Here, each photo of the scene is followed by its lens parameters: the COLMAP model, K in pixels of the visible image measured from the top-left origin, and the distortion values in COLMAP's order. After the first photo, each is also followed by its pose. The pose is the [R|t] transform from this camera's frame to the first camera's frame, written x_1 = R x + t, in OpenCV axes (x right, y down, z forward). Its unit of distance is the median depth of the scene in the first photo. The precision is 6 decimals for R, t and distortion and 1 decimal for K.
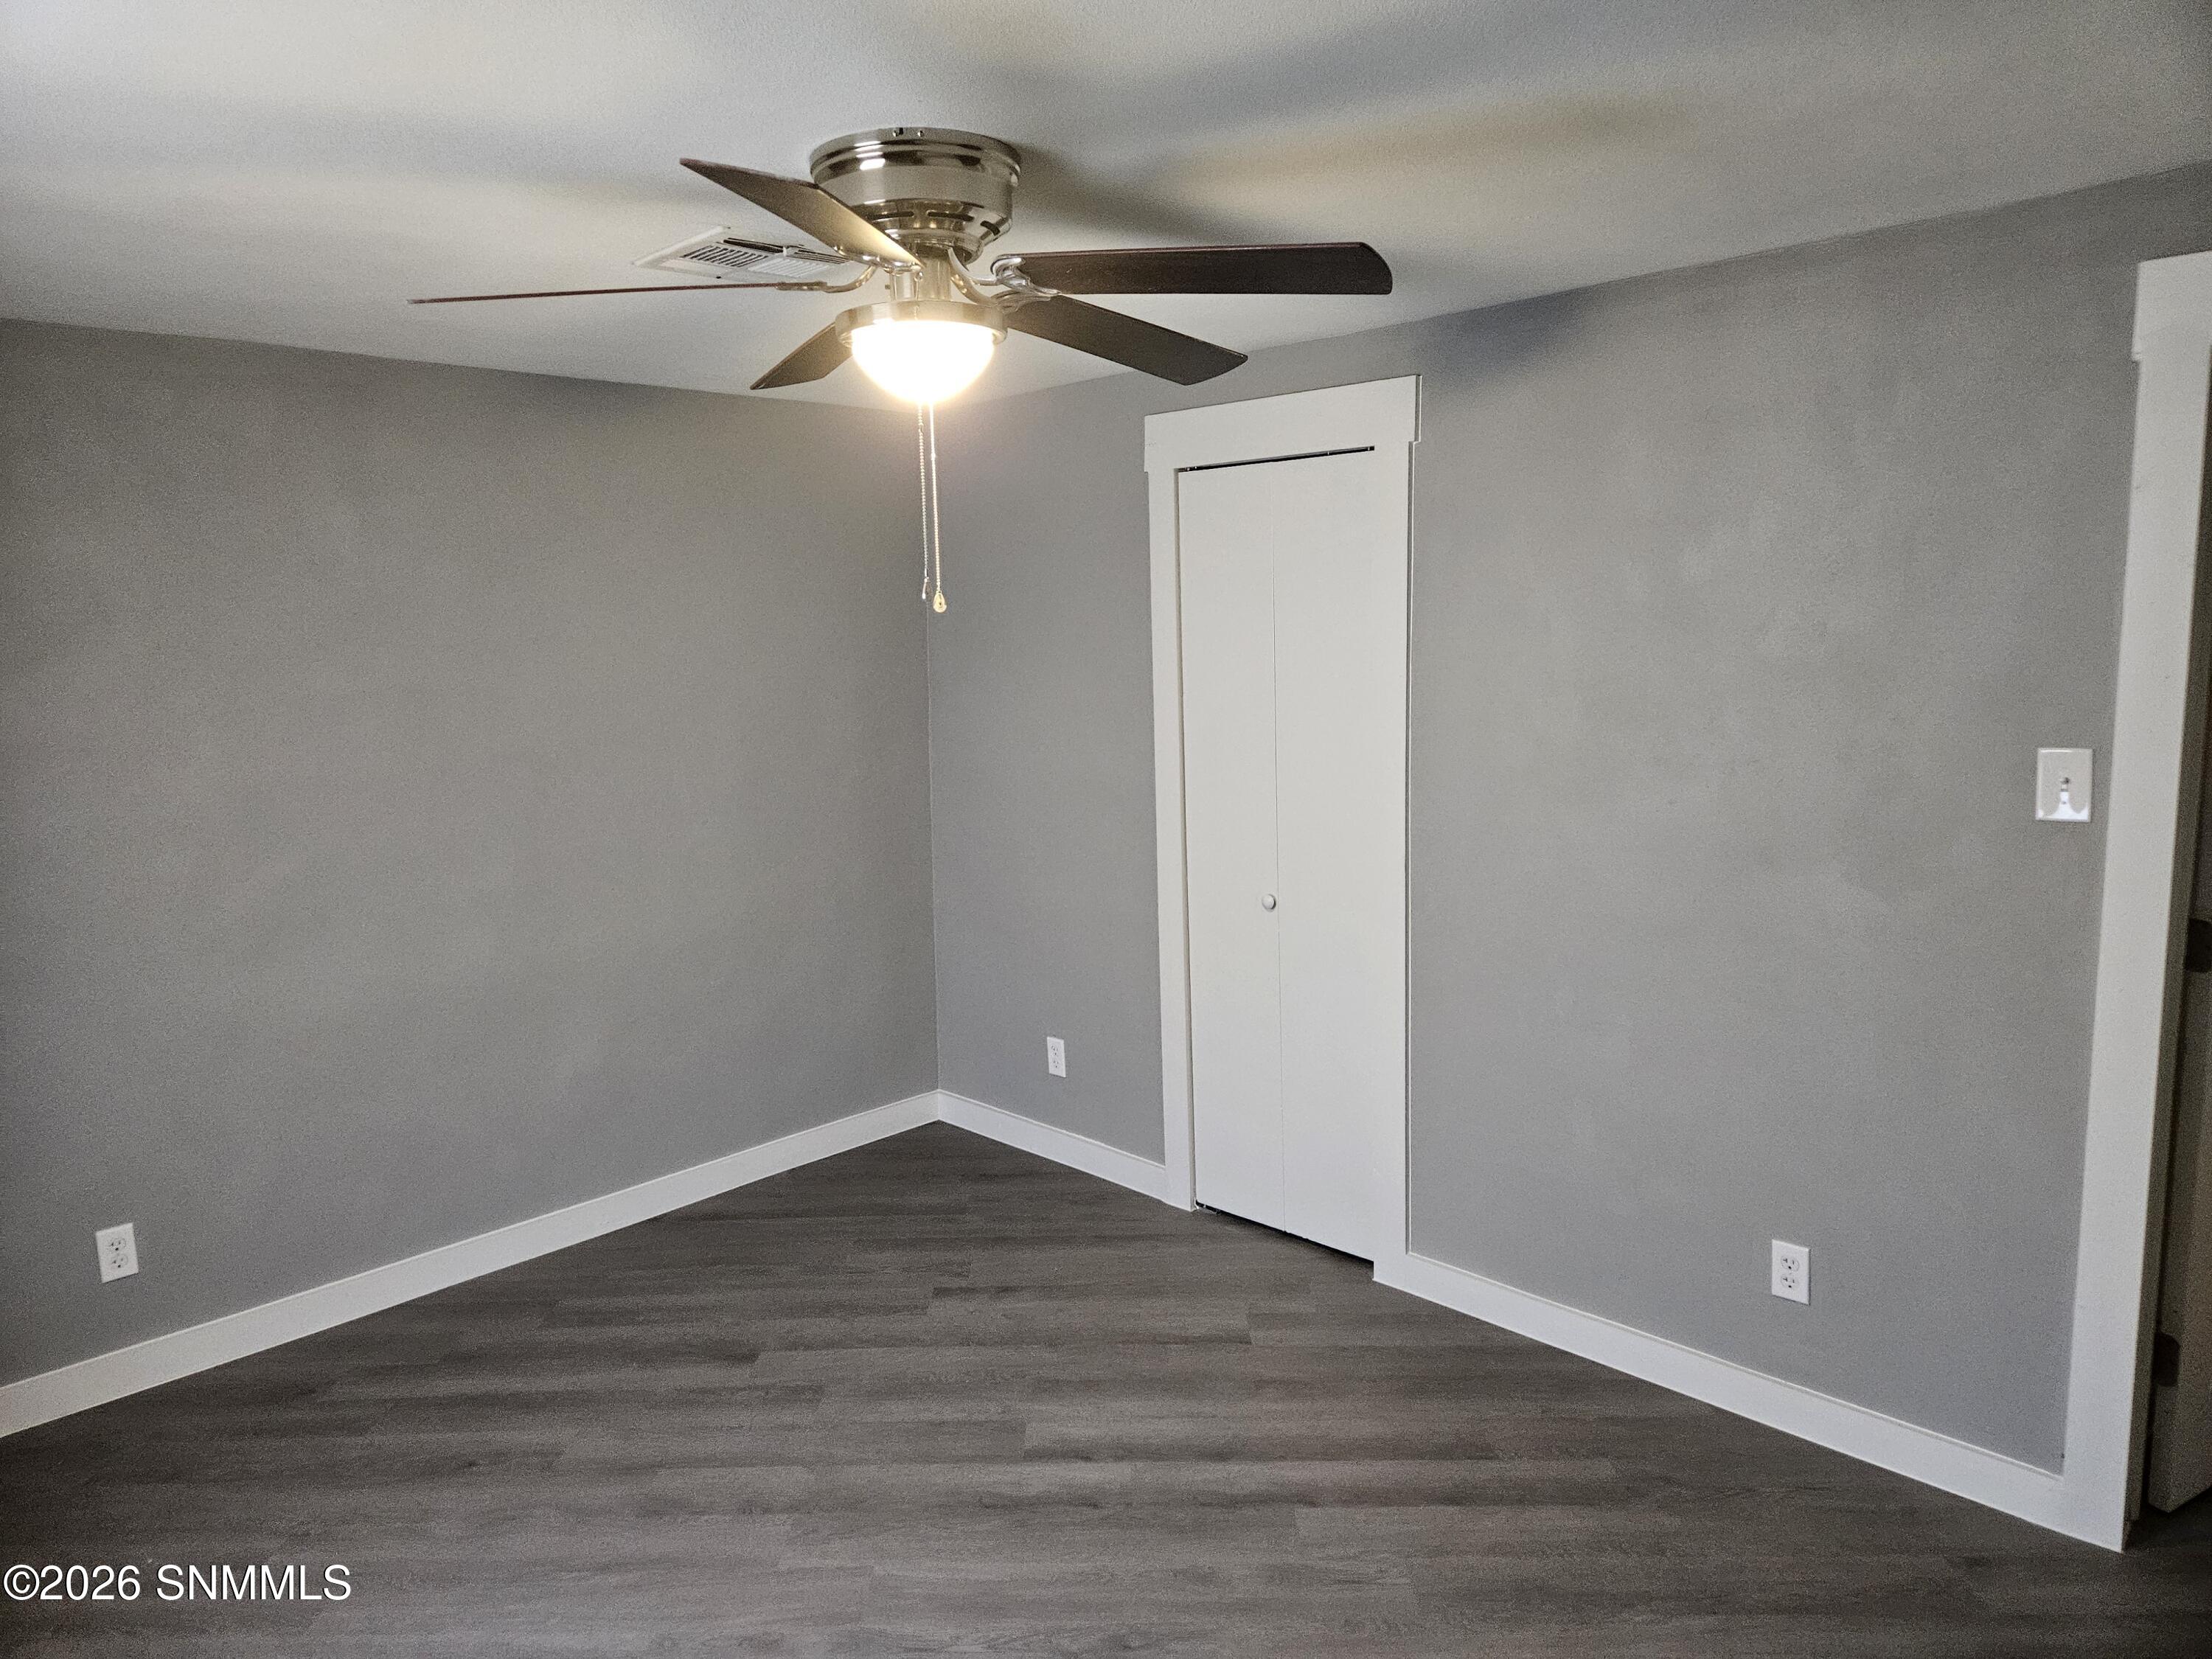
lens RADIAL K [[1447.4, 0, 1073.0], [0, 1447.4, 818.7], [0, 0, 1]] dist [0.005899, 0.000746]
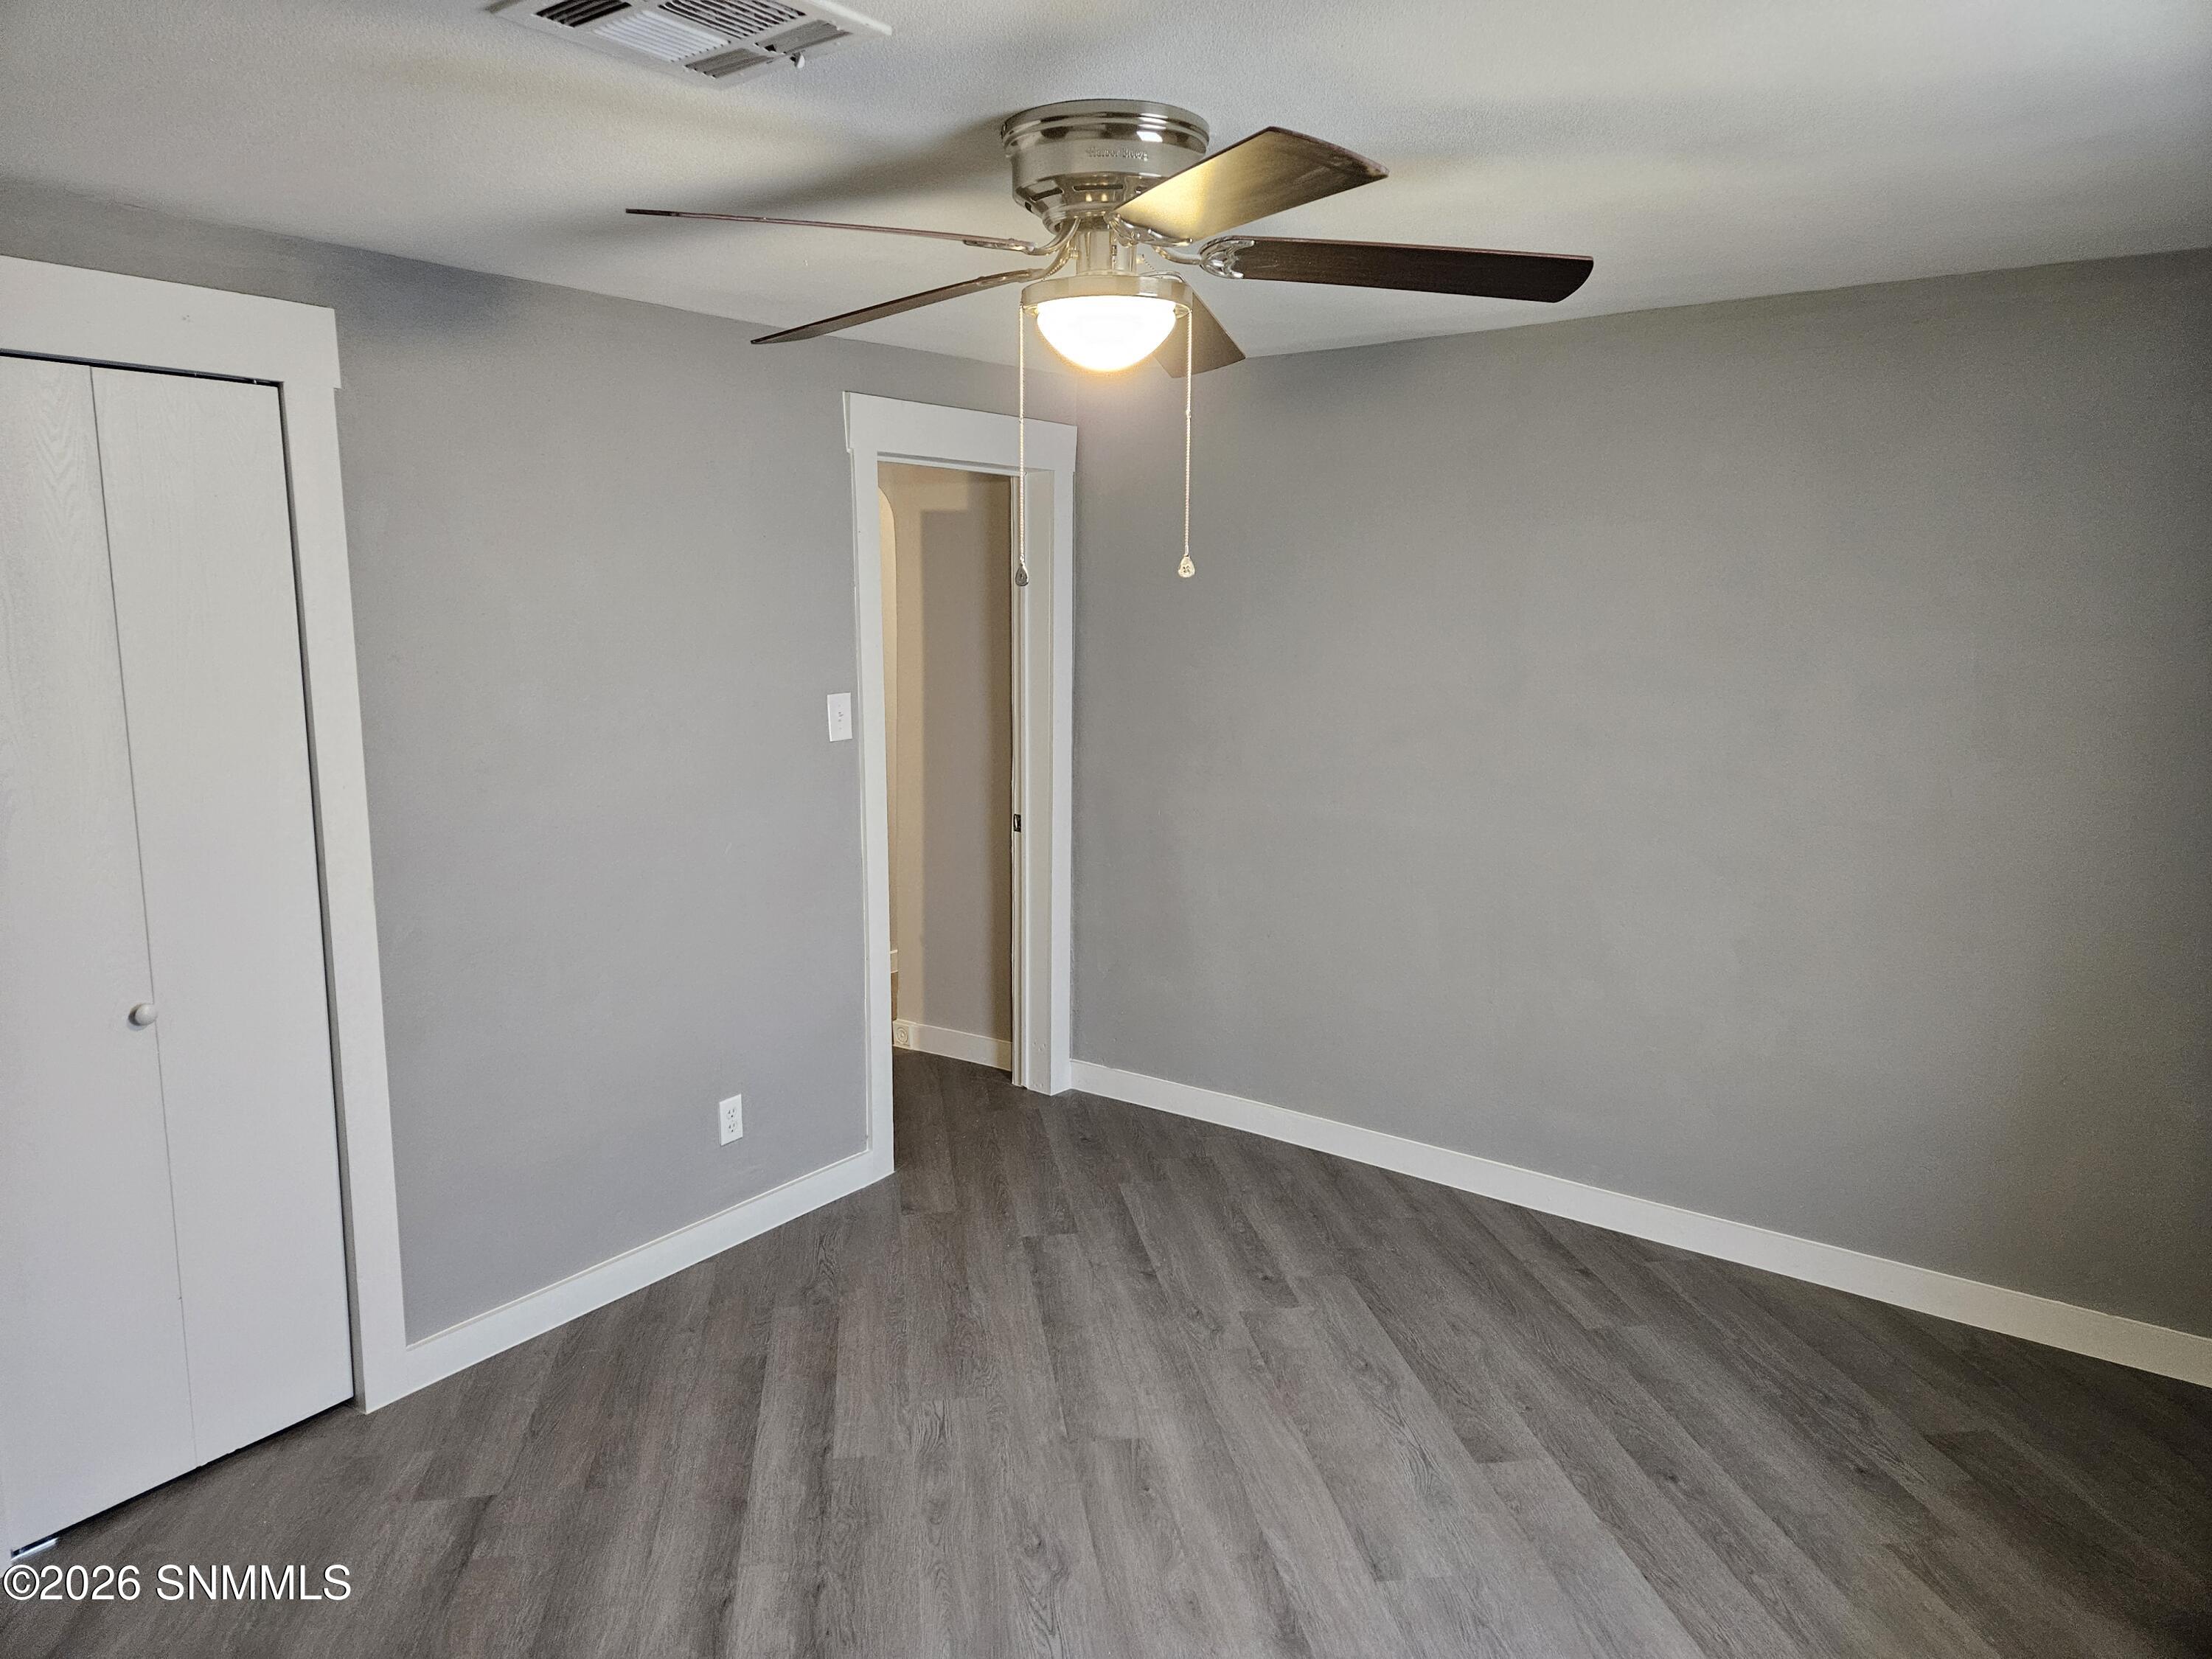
lens RADIAL K [[1447.4, 0, 1073.0], [0, 1447.4, 818.7], [0, 0, 1]] dist [0.005899, 0.000746]
pose [[-0.153751, -0.122079, 0.980539, -0.853711], [0.148853, 0.978153, 0.145122, -0.097998], [-0.976833, 0.168269, -0.132221, 0.914854]]
